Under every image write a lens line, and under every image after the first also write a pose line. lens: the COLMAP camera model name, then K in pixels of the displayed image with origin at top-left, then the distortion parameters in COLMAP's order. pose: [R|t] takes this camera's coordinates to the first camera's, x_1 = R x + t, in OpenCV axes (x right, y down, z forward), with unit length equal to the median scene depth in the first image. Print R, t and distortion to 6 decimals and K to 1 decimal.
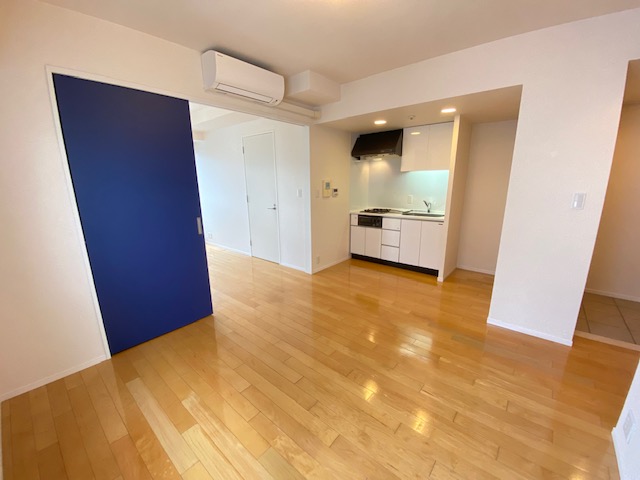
lens RADIAL K [[264.0, 0, 320.0], [0, 264.0, 240.0], [0, 0, 1]] dist [-0.002632, -0.000501]
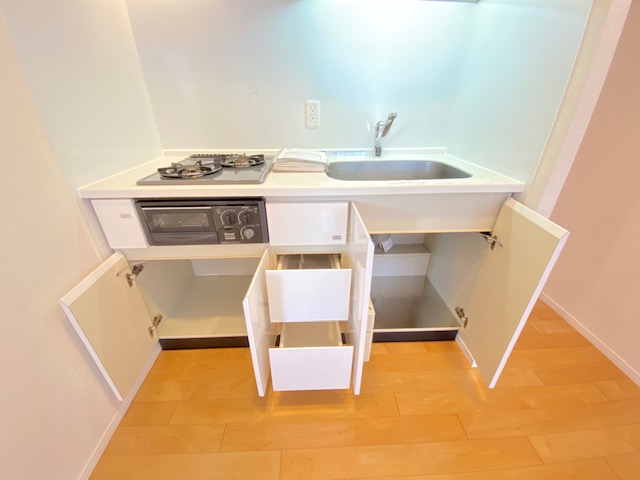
lens RADIAL K [[264.0, 0, 320.0], [0, 264.0, 240.0], [0, 0, 1]] dist [-0.002632, -0.000501]
pose [[0.735472, -0.305082, 0.604984, 0.119997], [0.137985, 0.941622, 0.307096, -0.112019], [-0.663356, -0.142382, 0.734633, 0.762089]]
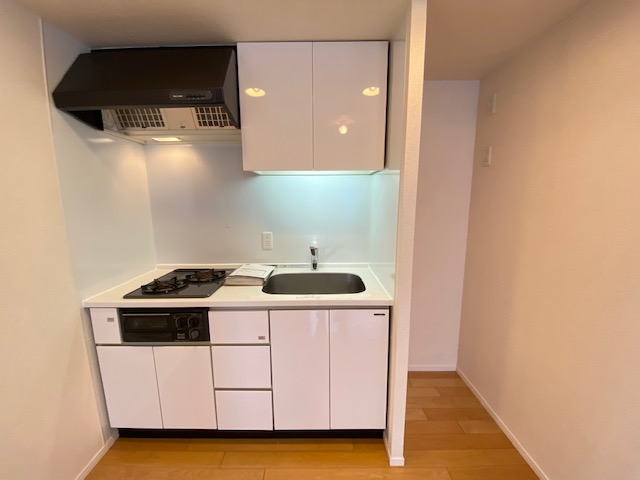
lens RADIAL K [[264.0, 0, 320.0], [0, 264.0, 240.0], [0, 0, 1]] dist [-0.002632, -0.000501]
pose [[0.768462, -0.102847, 0.631576, 0.143055], [0.144990, 0.989315, -0.015313, -0.137911], [-0.623252, 0.103340, 0.775163, 0.633161]]
